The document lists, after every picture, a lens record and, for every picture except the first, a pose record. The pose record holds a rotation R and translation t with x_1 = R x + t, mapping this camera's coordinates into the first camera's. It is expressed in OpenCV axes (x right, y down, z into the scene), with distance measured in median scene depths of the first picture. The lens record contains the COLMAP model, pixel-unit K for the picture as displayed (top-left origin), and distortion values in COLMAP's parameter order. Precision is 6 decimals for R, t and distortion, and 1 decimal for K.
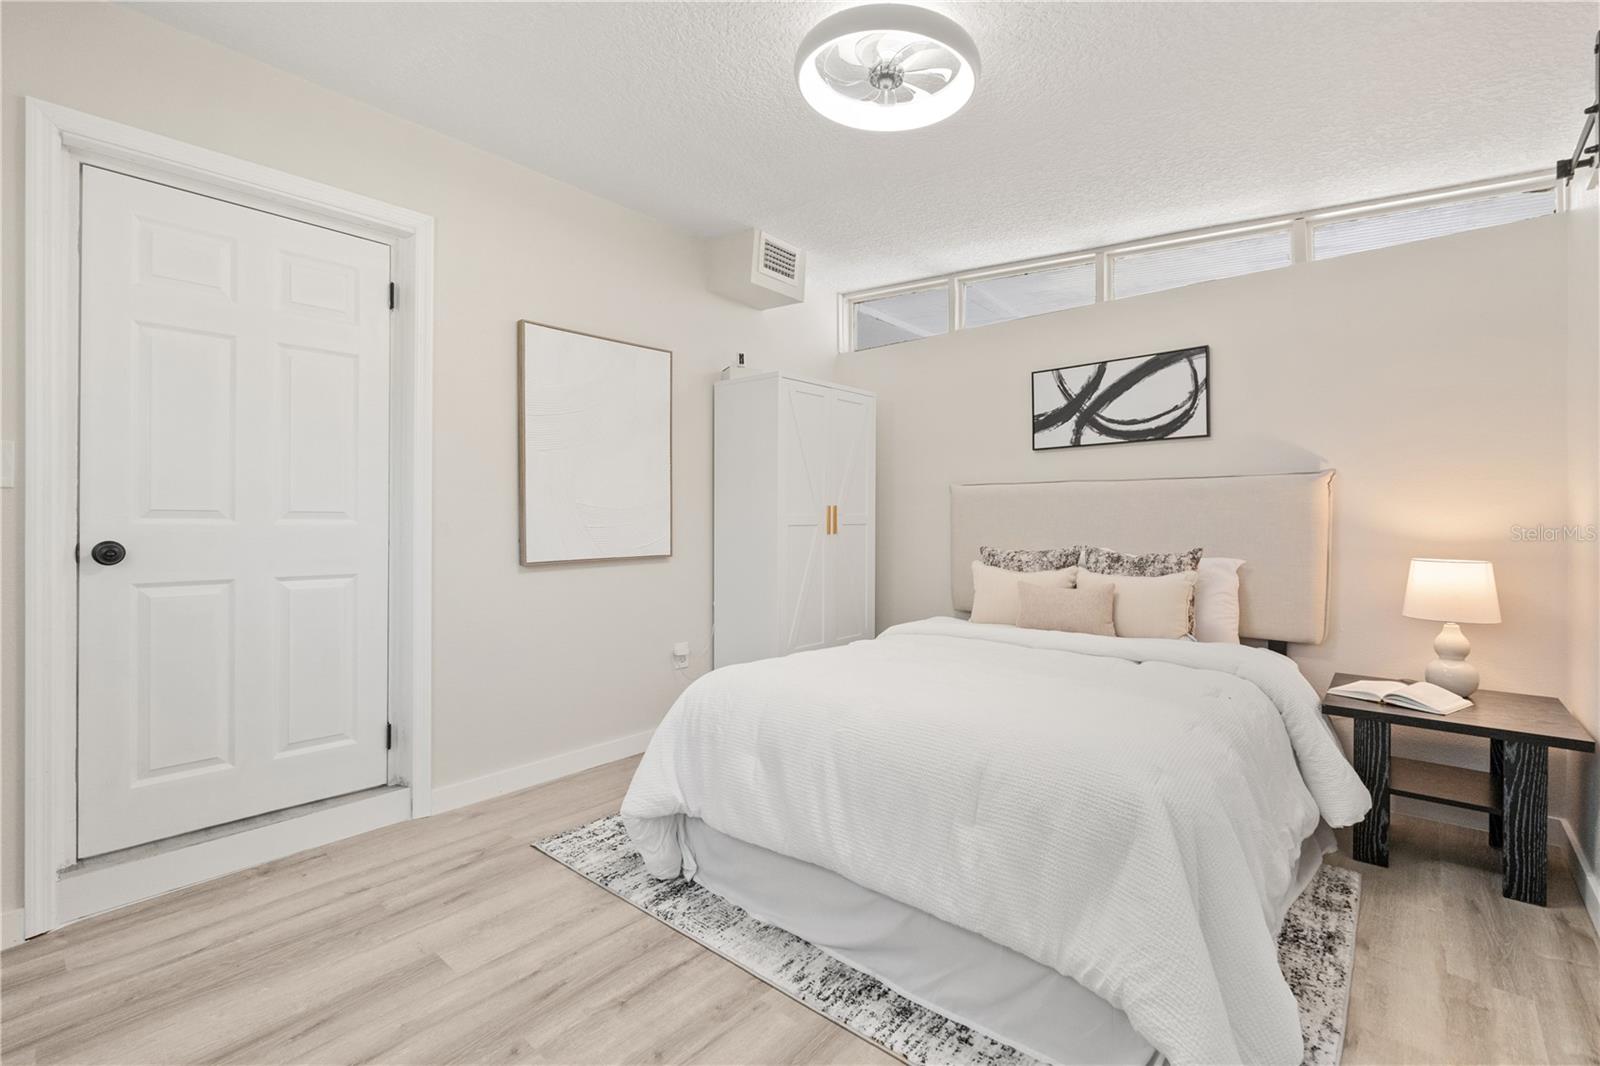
lens RADIAL K [[707.8, 0, 802.1], [0, 707.8, 526.2], [0, 0, 1]] dist [-0.003704, 0.000172]
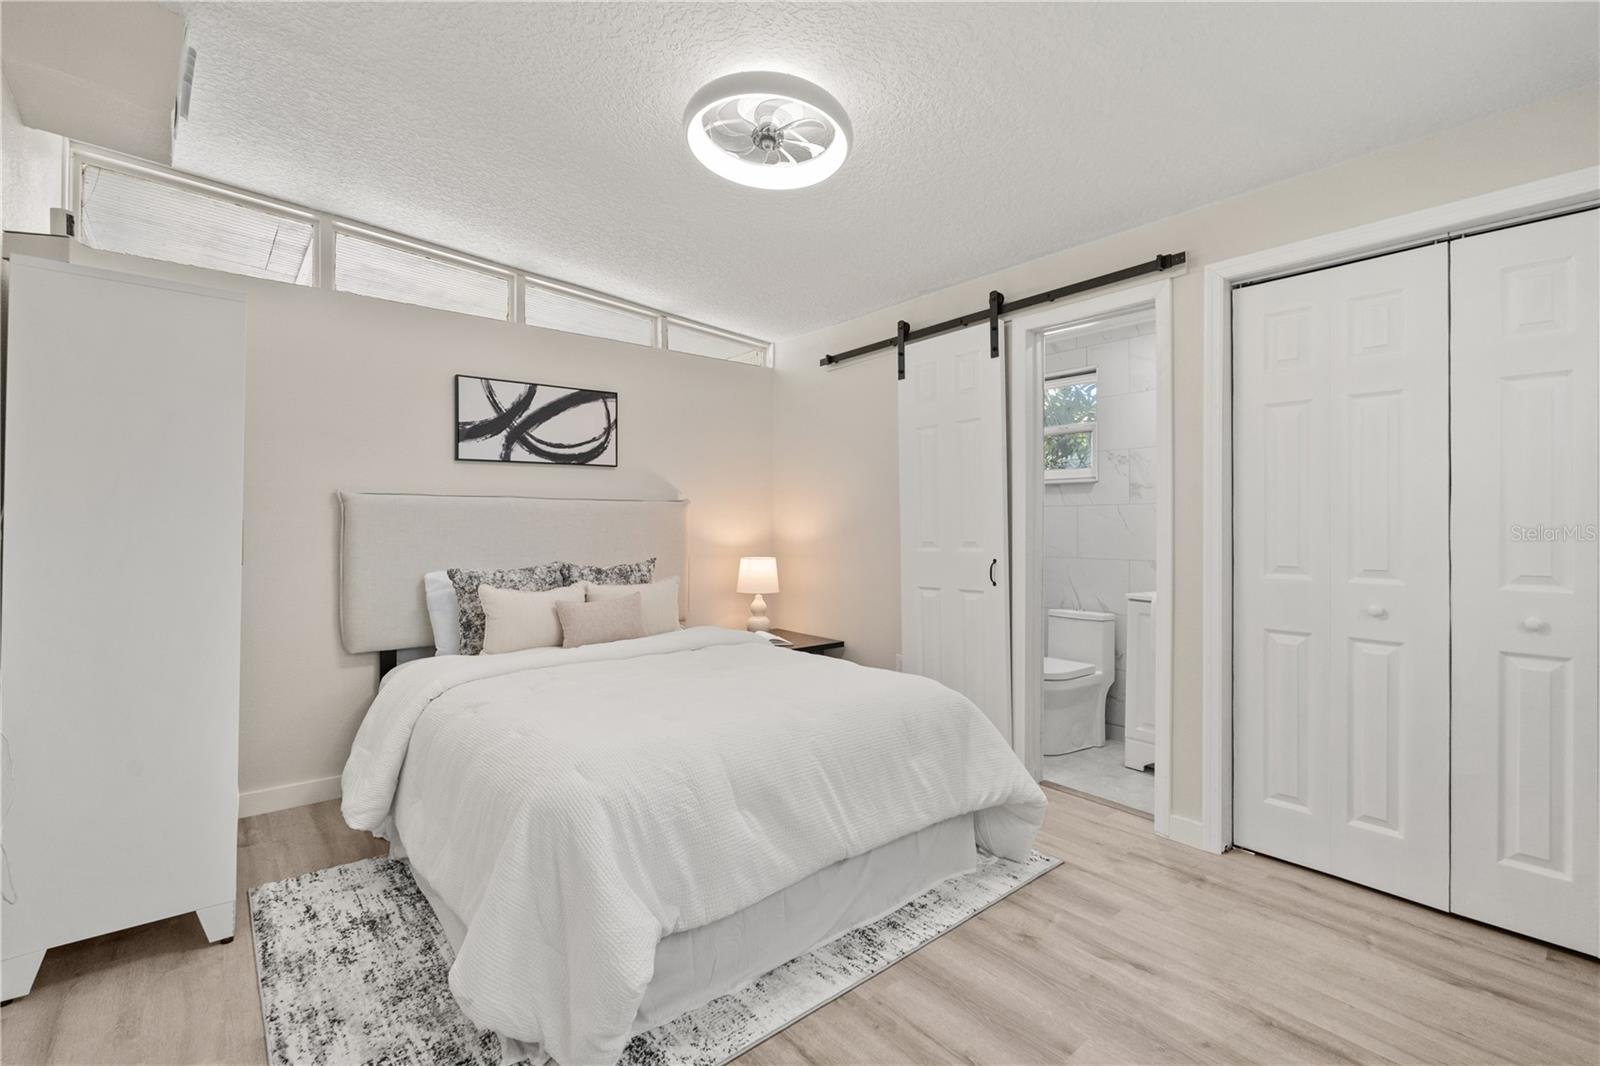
lens RADIAL K [[707.8, 0, 807.7], [0, 707.8, 526.6], [0, 0, 1]] dist [-0.003704, 0.000172]
pose [[0.154854, -0.004003, 0.987929, -0.565103], [0.007309, 0.999969, 0.002906, -0.023369], [-0.987910, 0.006771, 0.154879, 0.462471]]
